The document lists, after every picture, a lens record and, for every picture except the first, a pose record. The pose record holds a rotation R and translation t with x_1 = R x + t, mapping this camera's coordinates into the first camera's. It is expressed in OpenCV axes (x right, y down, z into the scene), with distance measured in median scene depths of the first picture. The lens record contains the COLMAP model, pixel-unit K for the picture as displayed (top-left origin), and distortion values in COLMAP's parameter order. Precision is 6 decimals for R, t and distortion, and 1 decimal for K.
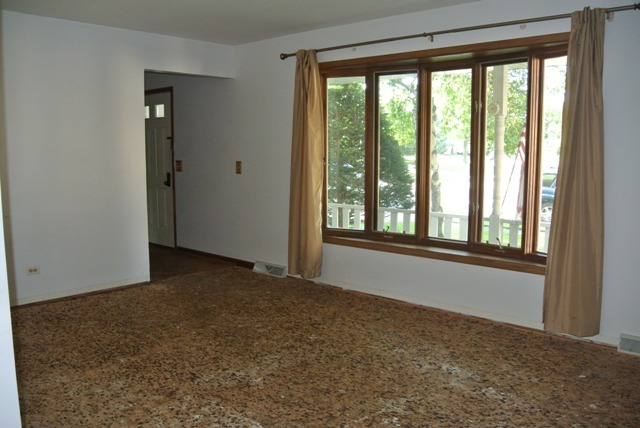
lens RADIAL K [[540.0, 0, 319.9], [0, 540.0, 214.1], [0, 0, 1]] dist [-0.102004, 0.011211]
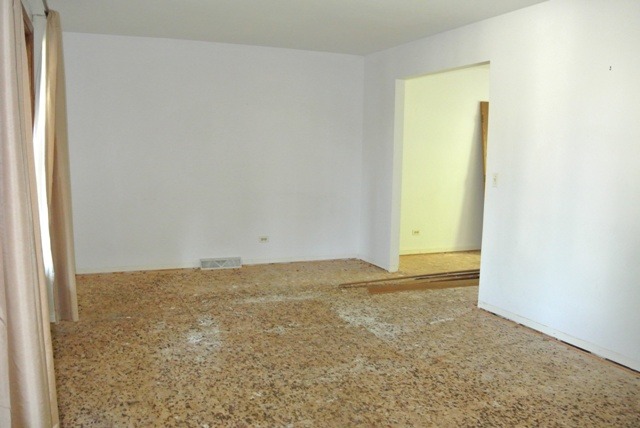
lens RADIAL K [[540.0, 0, 320.1], [0, 540.0, 215.8], [0, 0, 1]] dist [-0.102004, 0.011211]
pose [[-0.902047, -0.071543, 0.425668, -0.472155], [0.029327, 0.973731, 0.225806, -0.221738], [-0.430641, 0.216171, -0.876252, 1.852280]]
